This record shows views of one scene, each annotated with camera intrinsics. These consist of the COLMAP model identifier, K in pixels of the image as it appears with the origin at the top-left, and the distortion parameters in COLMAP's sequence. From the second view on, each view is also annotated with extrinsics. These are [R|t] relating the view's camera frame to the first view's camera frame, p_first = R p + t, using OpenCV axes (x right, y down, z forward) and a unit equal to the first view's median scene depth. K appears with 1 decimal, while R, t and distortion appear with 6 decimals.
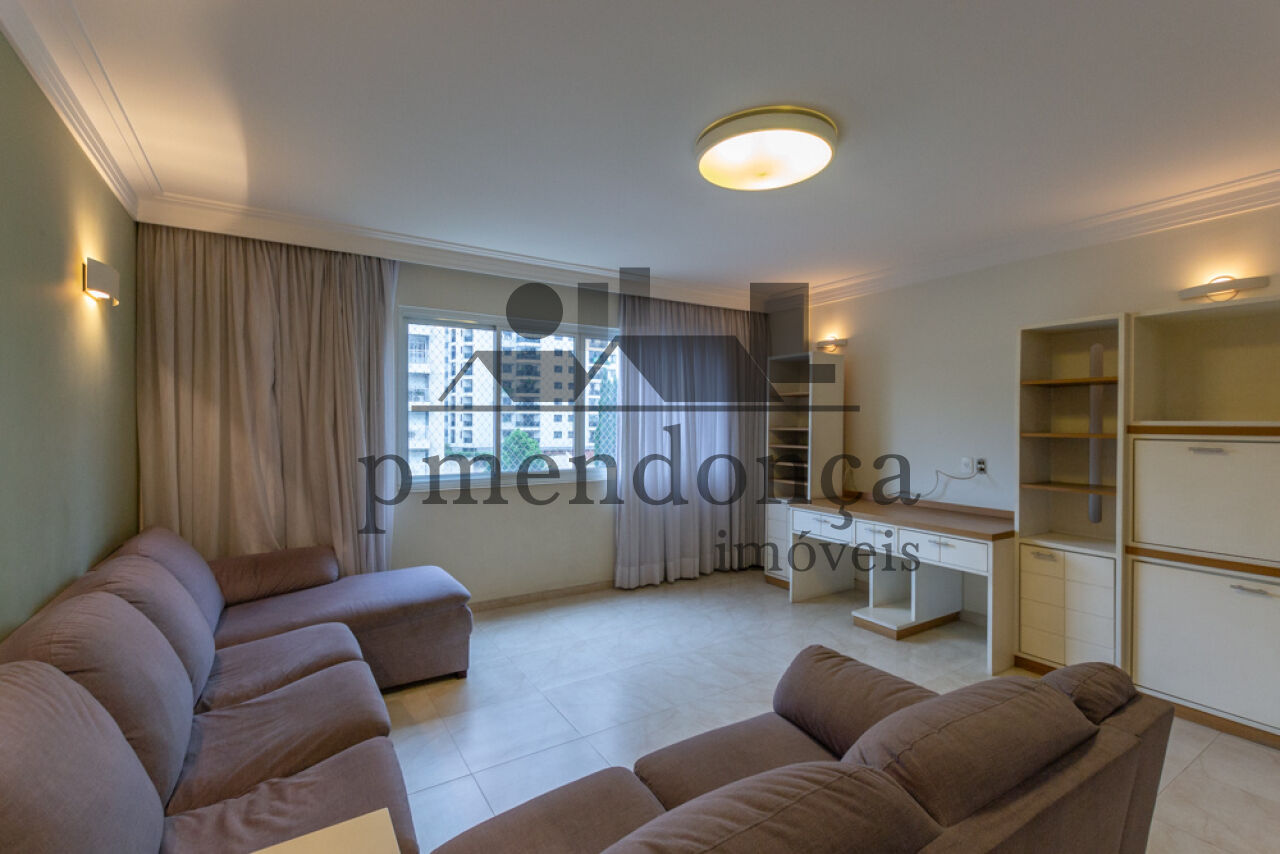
lens RADIAL K [[562.4, 0, 635.3], [0, 562.4, 425.7], [0, 0, 1]] dist [0.012444, -0.006184]
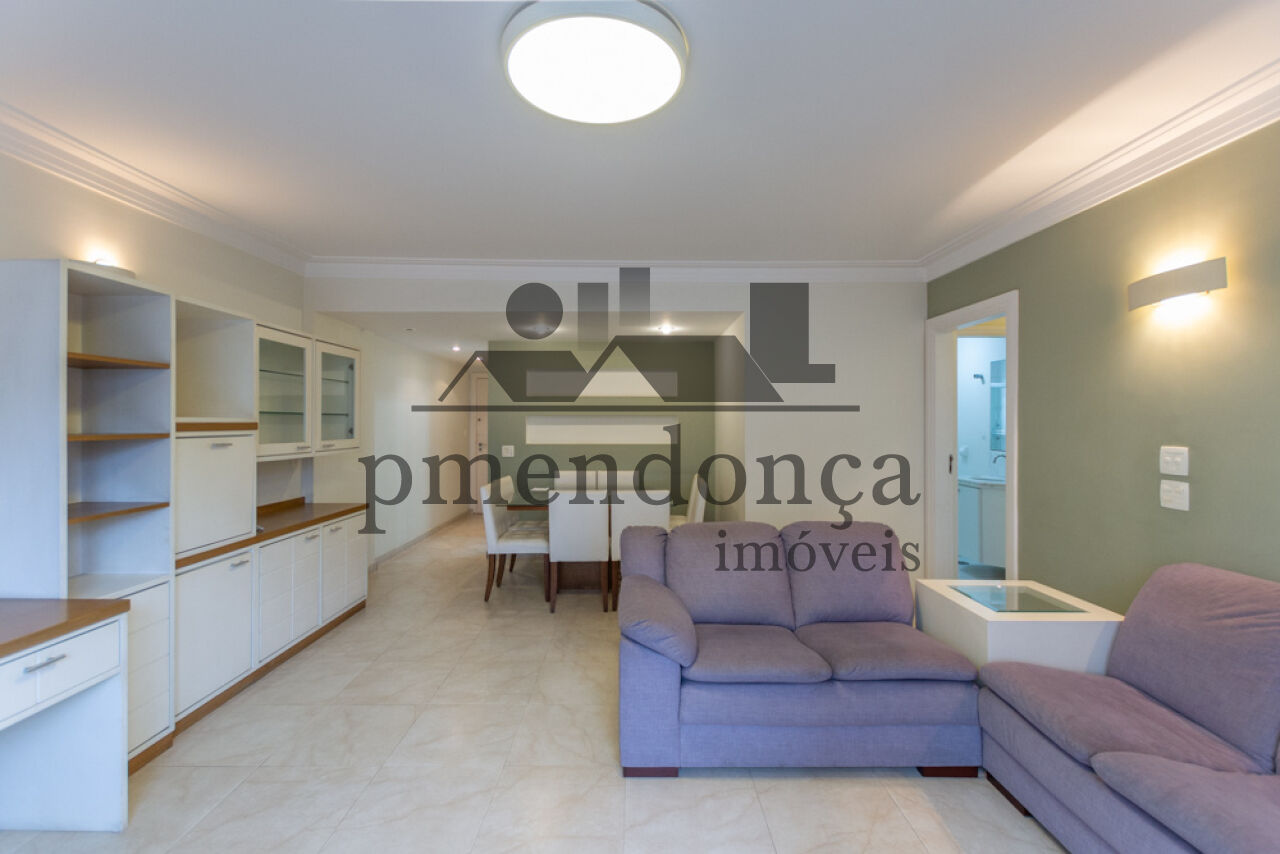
lens RADIAL K [[567.8, 0, 637.6], [0, 567.8, 420.6], [0, 0, 1]] dist [0.013227, -0.007094]
pose [[-0.845959, -0.003886, 0.533234, -0.163219], [-0.000317, 0.999977, 0.006785, -0.007718], [-0.533248, 0.005571, -0.845941, 1.147771]]
